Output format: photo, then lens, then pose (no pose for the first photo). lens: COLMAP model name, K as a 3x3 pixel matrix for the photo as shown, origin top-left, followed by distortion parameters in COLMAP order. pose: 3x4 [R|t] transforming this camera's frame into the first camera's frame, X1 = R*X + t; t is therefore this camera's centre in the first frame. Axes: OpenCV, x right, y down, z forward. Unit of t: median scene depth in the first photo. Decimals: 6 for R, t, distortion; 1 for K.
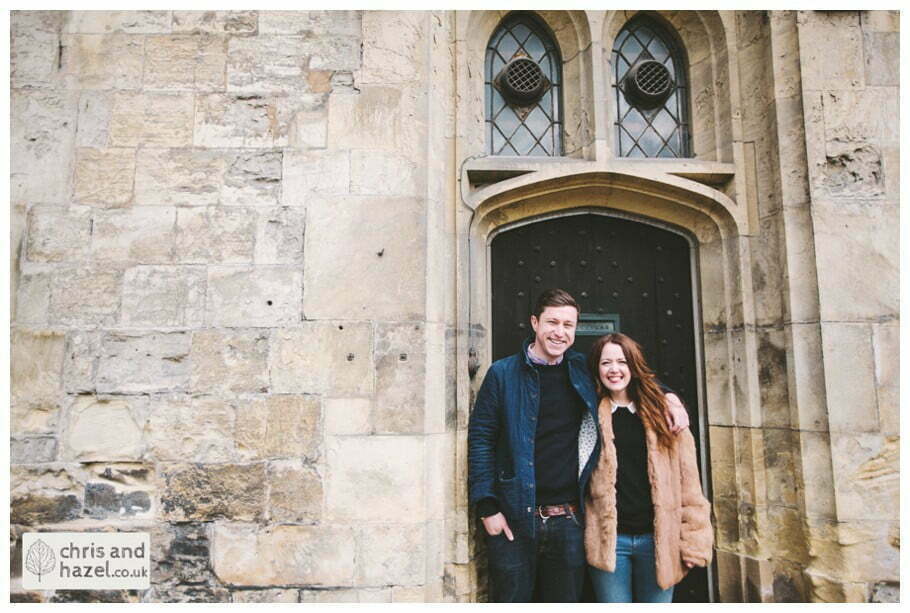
lens RADIAL K [[635.2, 0, 455.0], [0, 635.2, 306.5], [0, 0, 1]] dist [0.001987, 0.002410]
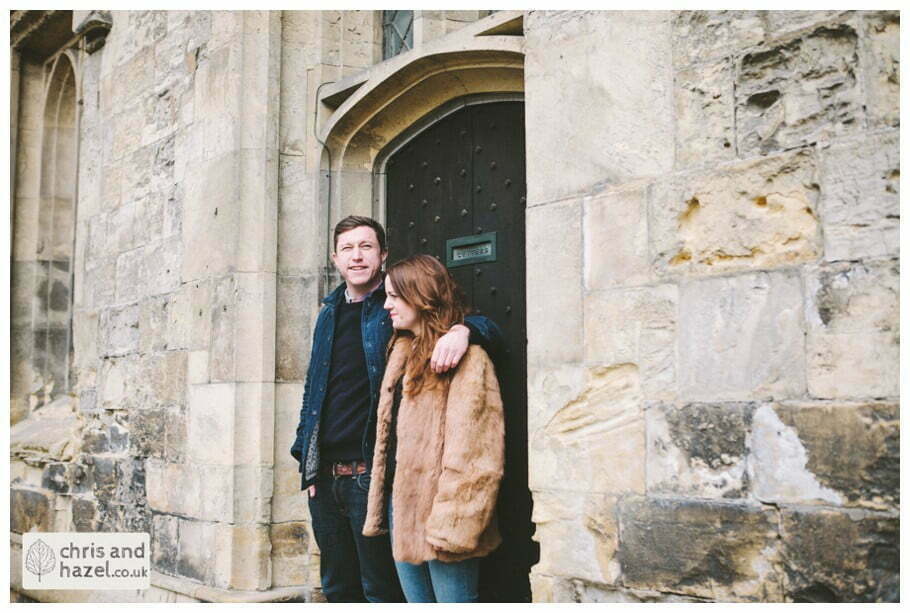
lens RADIAL K [[1067.3, 0, 455.0], [0, 1067.3, 306.5], [0, 0, 1]] dist [-0.014062, -0.003998]
pose [[0.603250, -0.085922, -0.792911, 1.471800], [0.103911, 0.994173, -0.028675, 0.158942], [0.790754, -0.065094, 0.608663, 0.228930]]
